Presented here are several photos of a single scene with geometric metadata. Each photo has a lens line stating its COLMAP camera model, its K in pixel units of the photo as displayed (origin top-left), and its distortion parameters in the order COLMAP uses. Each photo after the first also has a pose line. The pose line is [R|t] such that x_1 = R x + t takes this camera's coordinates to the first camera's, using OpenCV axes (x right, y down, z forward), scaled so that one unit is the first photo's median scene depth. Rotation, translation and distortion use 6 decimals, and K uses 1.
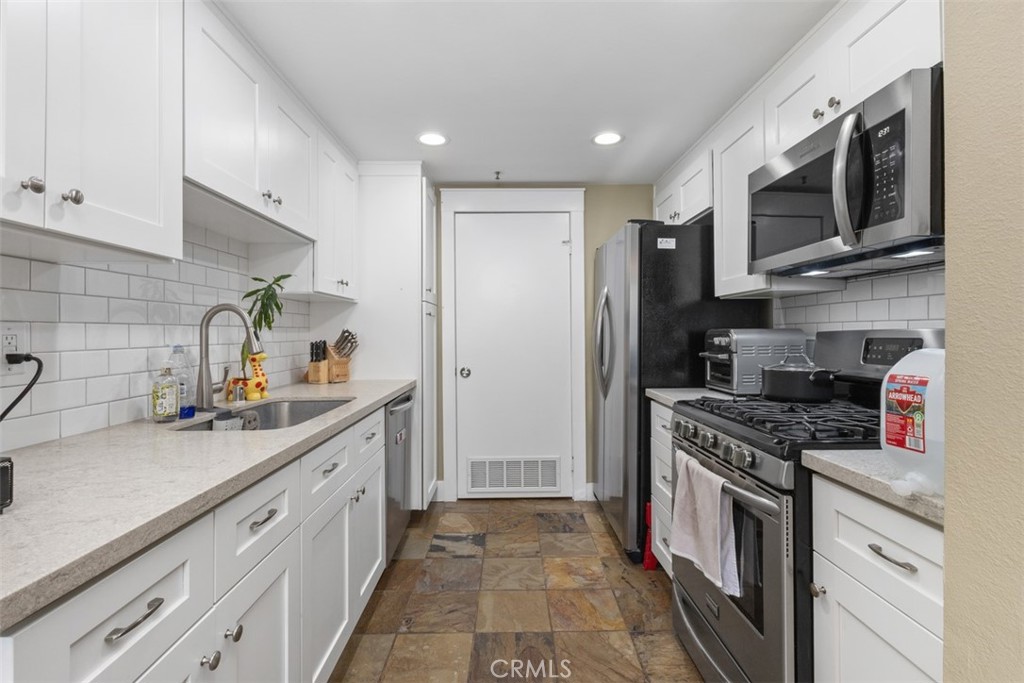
lens RADIAL K [[475.1, 0, 512.6], [0, 475.1, 331.0], [0, 0, 1]] dist [0.000172, -0.000017]
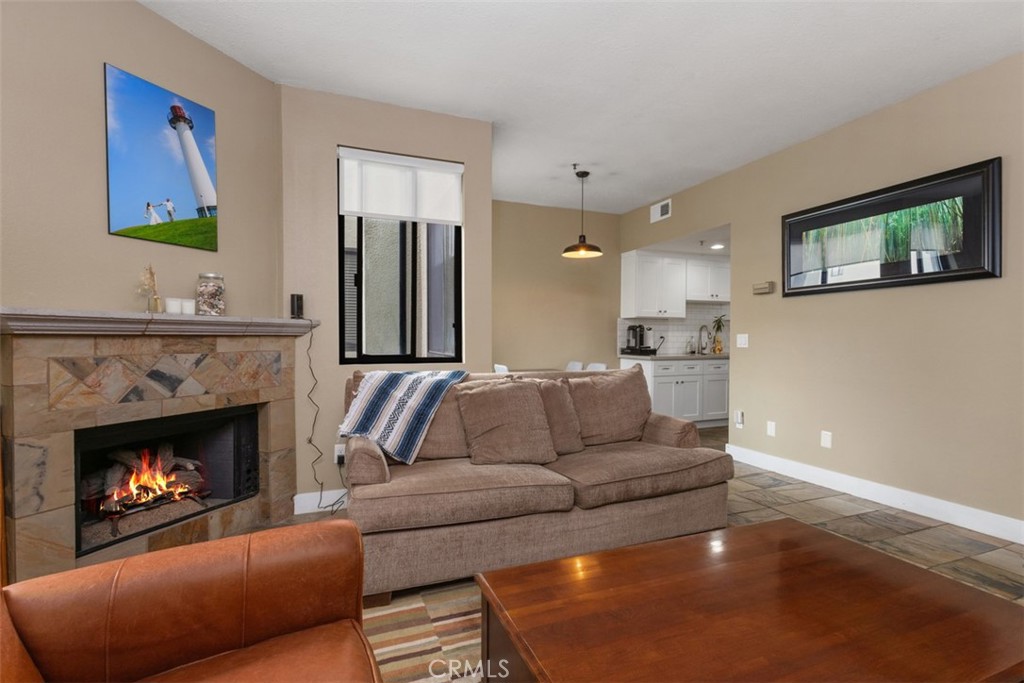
lens RADIAL K [[475.1, 0, 512.6], [0, 475.1, 331.0], [0, 0, 1]] dist [0.000172, -0.000017]
pose [[0.350993, 0.005244, -0.936363, 2.532946], [-0.002918, 0.999986, 0.004506, -0.027393], [0.936374, 0.001151, 0.351003, -1.845277]]
